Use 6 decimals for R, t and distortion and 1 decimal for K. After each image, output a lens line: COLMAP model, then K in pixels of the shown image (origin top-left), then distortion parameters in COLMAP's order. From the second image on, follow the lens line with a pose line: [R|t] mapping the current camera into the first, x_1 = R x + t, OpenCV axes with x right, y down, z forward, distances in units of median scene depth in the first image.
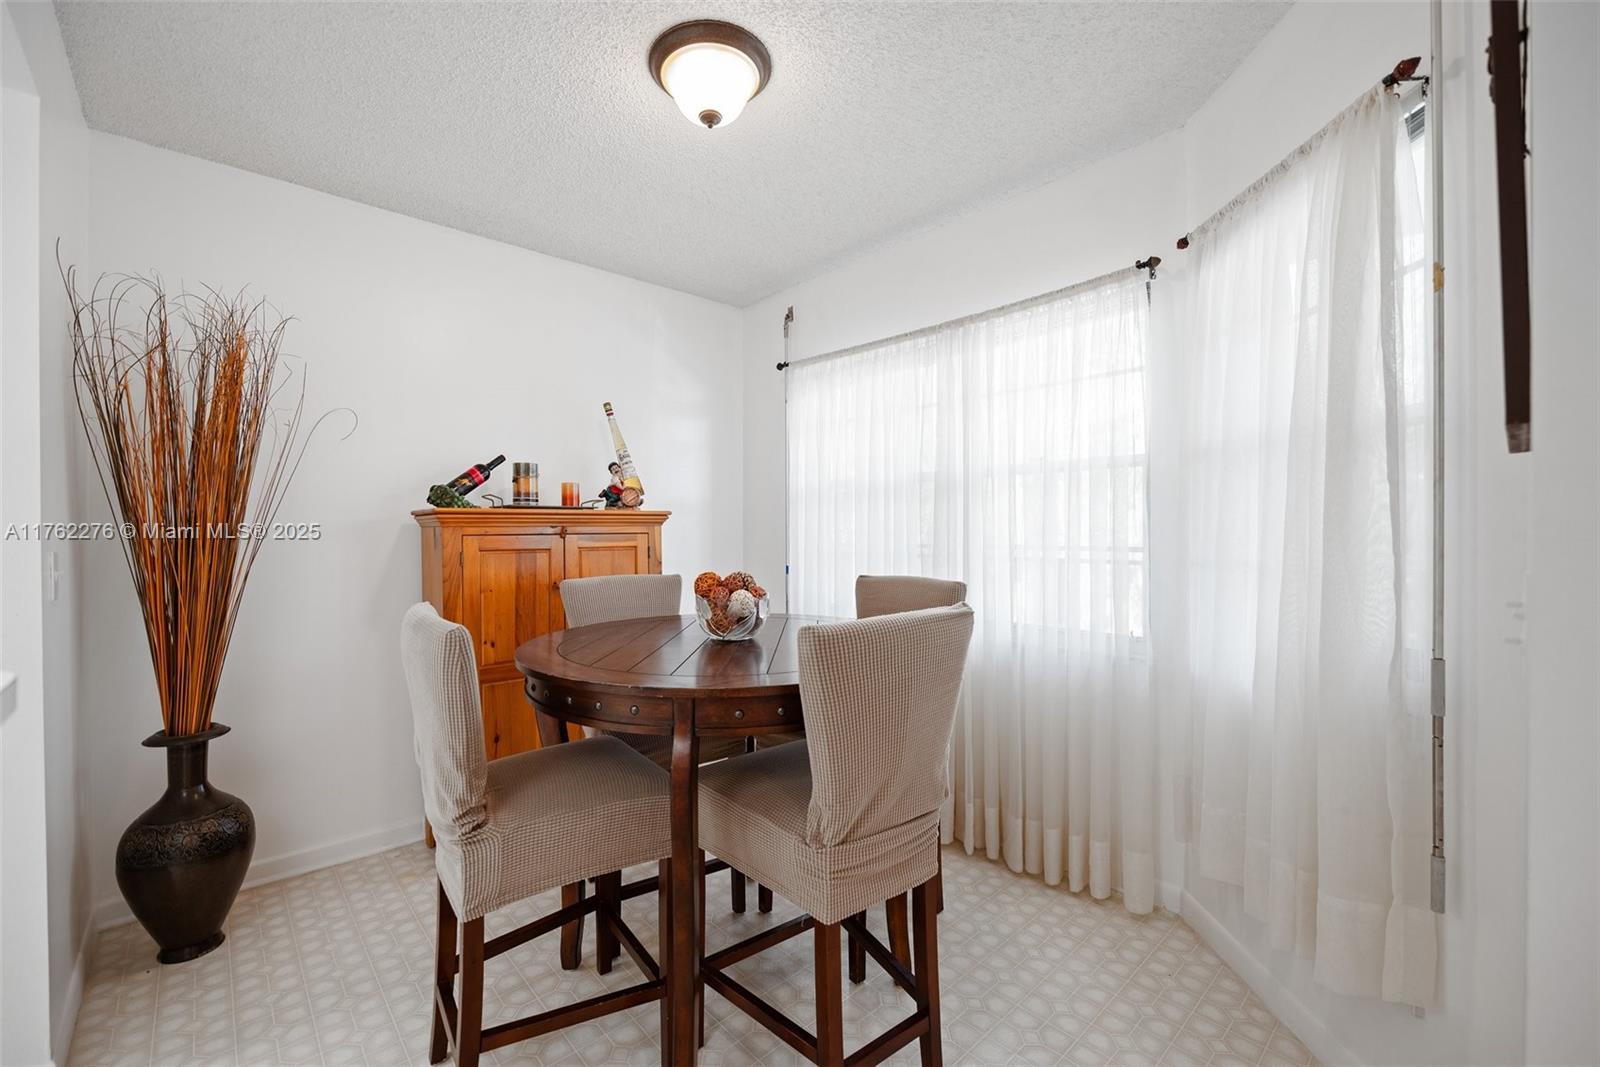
lens RADIAL K [[635.4, 0, 788.9], [0, 635.4, 528.3], [0, 0, 1]] dist [-0.007593, -0.001102]
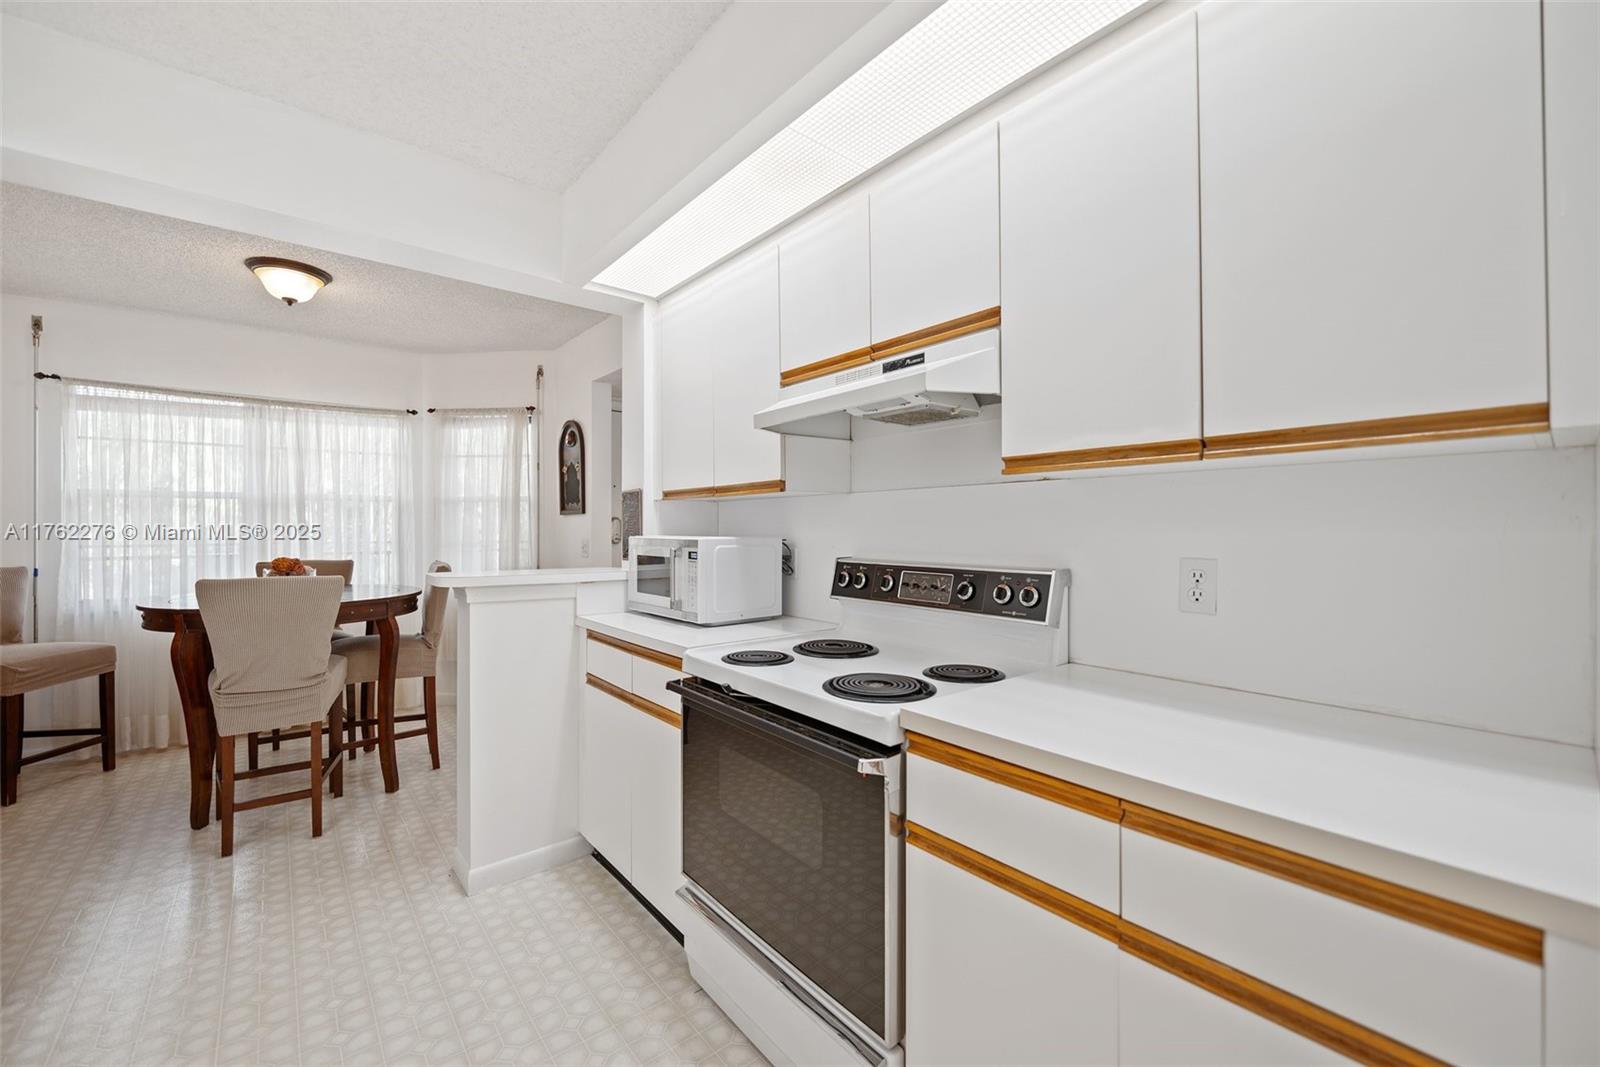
lens RADIAL K [[635.4, 0, 796.4], [0, 635.4, 527.2], [0, 0, 1]] dist [-0.007593, -0.001102]
pose [[0.013529, 0.003447, 0.999903, -1.361403], [0.008480, 0.999958, -0.003562, 0.004775], [-0.999873, 0.008527, 0.013500, -0.312154]]
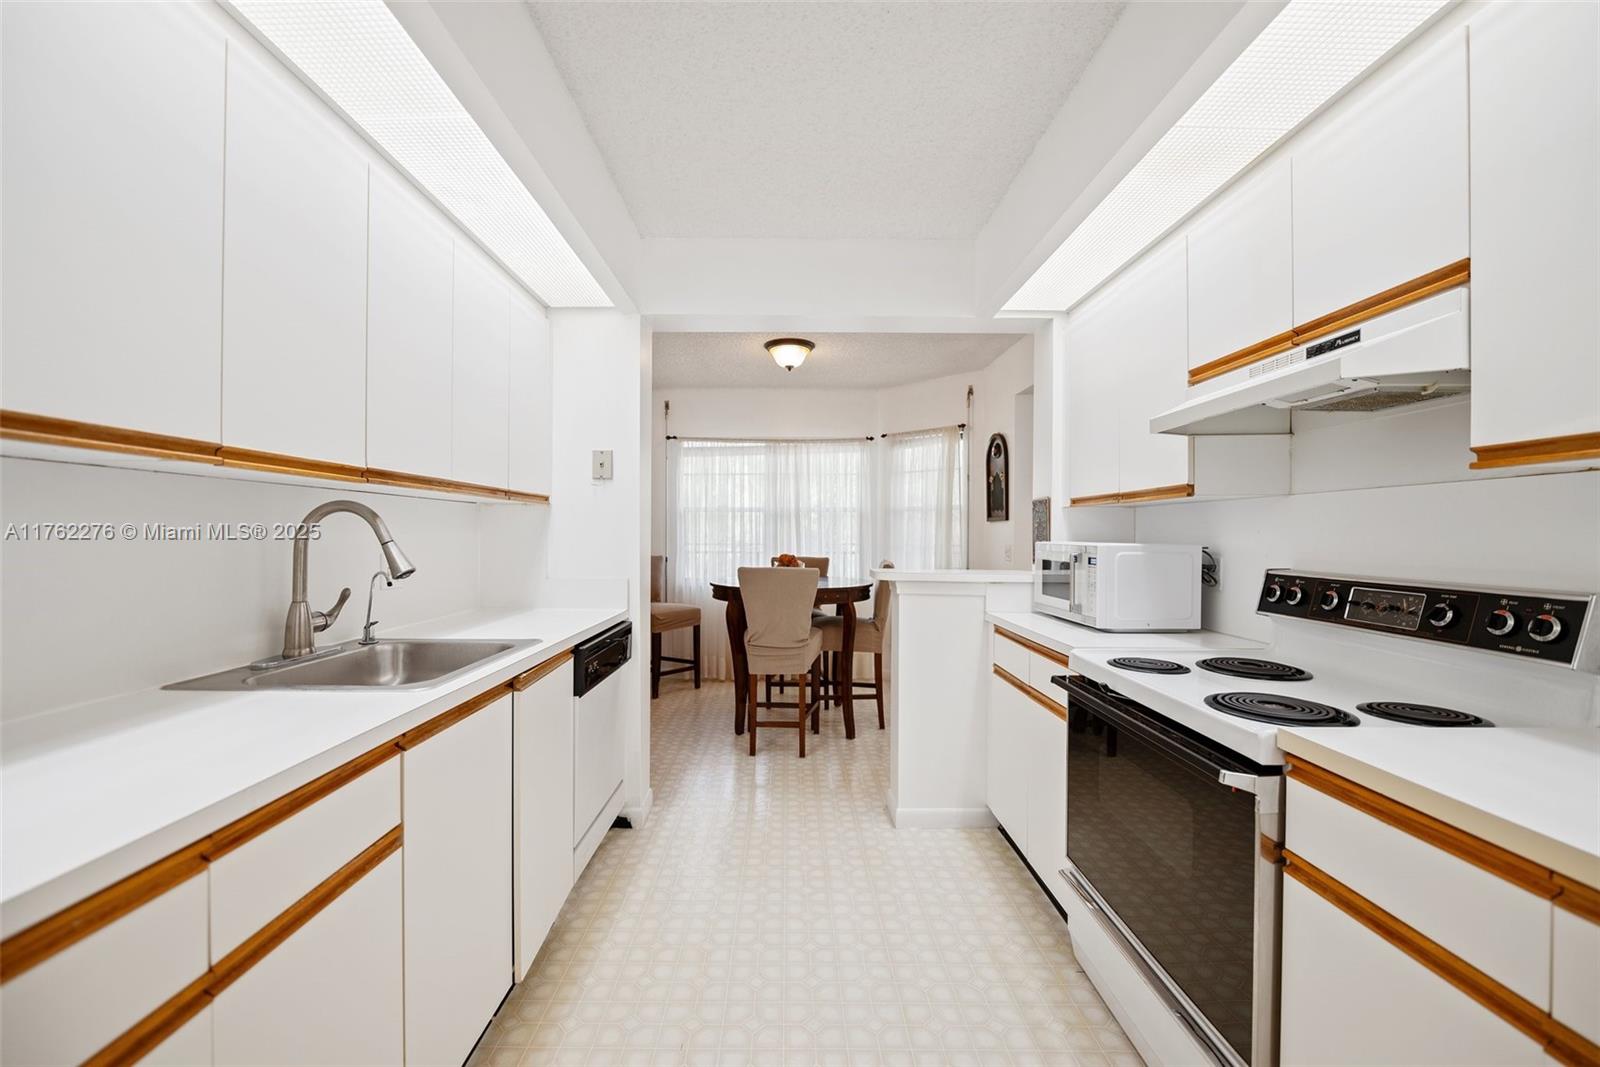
lens RADIAL K [[635.4, 0, 787.4], [0, 635.4, 536.9], [0, 0, 1]] dist [-0.007593, -0.001102]
pose [[0.646997, 0.000115, 0.762493, -1.450717], [0.000032, 1.000000, -0.000177, 0.005345], [-0.762493, 0.000139, 0.646997, -0.411433]]
